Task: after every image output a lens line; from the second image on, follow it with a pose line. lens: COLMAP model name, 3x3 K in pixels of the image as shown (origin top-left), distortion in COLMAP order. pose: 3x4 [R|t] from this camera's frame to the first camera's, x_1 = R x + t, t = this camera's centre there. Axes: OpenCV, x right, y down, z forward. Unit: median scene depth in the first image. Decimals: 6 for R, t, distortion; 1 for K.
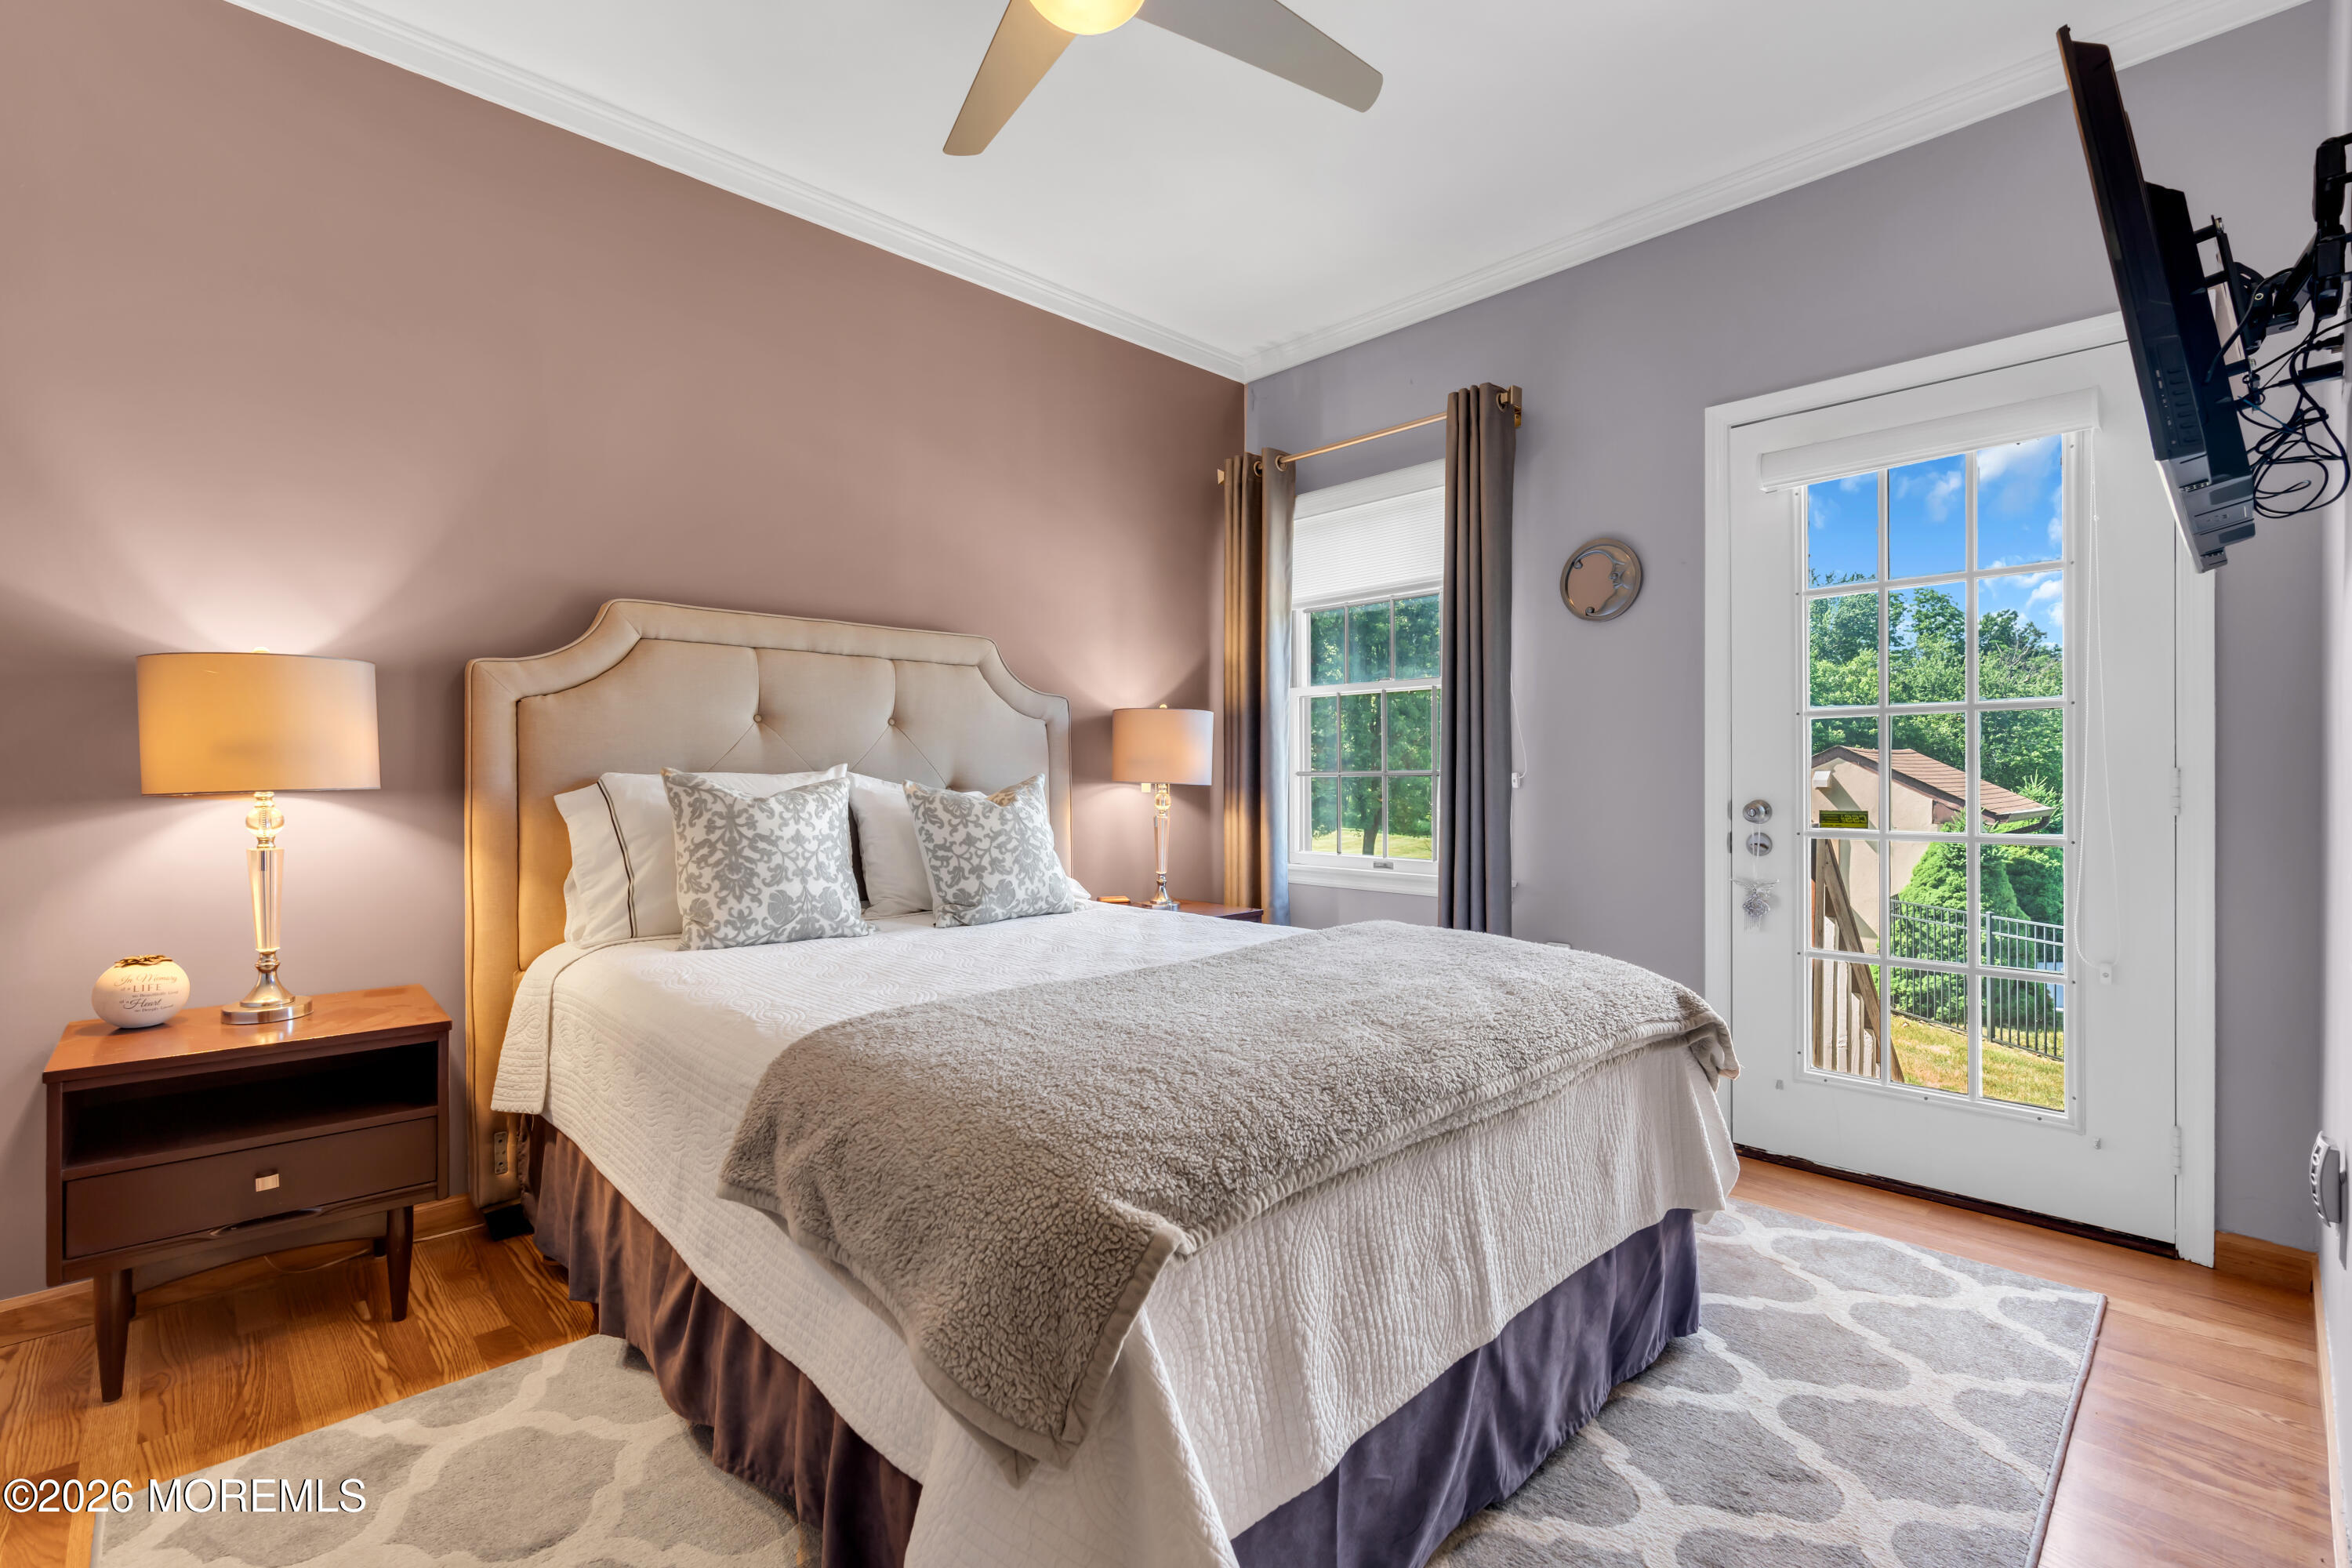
lens RADIAL K [[1055.1, 0, 1173.4], [0, 1055.1, 772.5], [0, 0, 1]] dist [-0.008742, 0.004421]
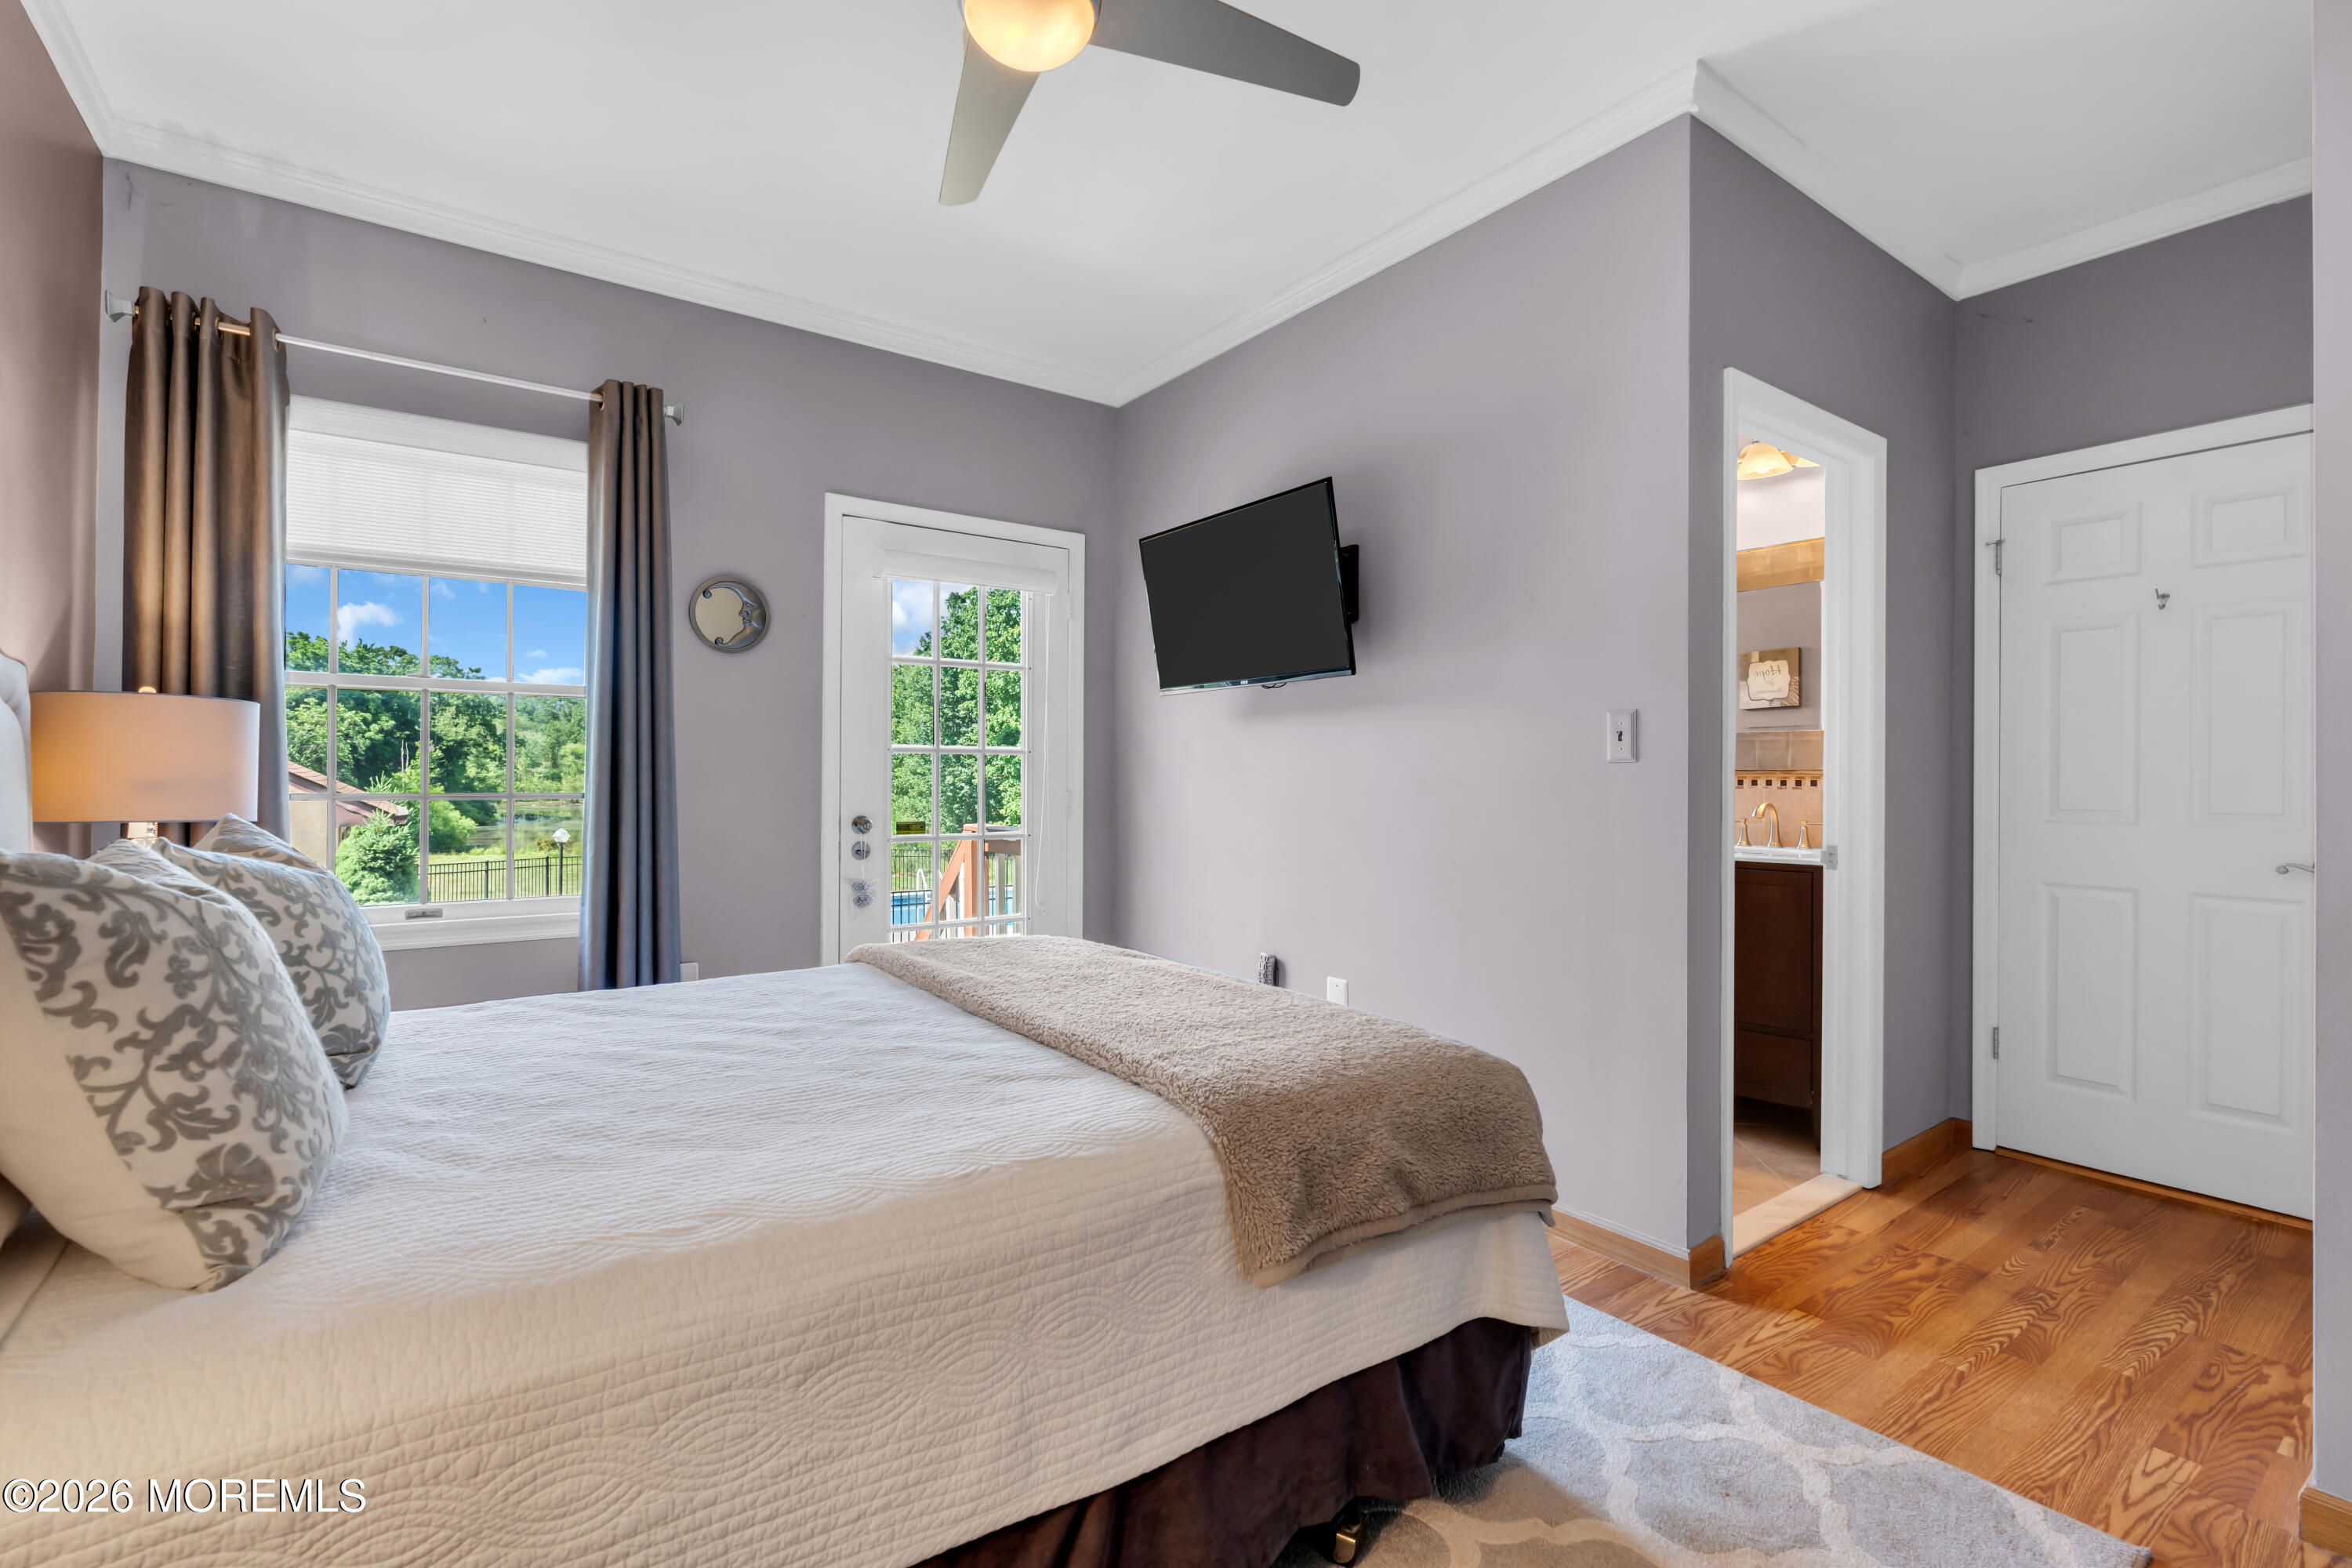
lens RADIAL K [[1039.7, 0, 1173.0], [0, 1039.7, 783.5], [0, 0, 1]] dist [-0.003734, -0.000211]
pose [[0.135888, -0.005540, 0.990709, -0.668558], [-0.007847, 0.999947, 0.006668, -0.025362], [-0.990693, -0.008680, 0.135837, 0.472927]]
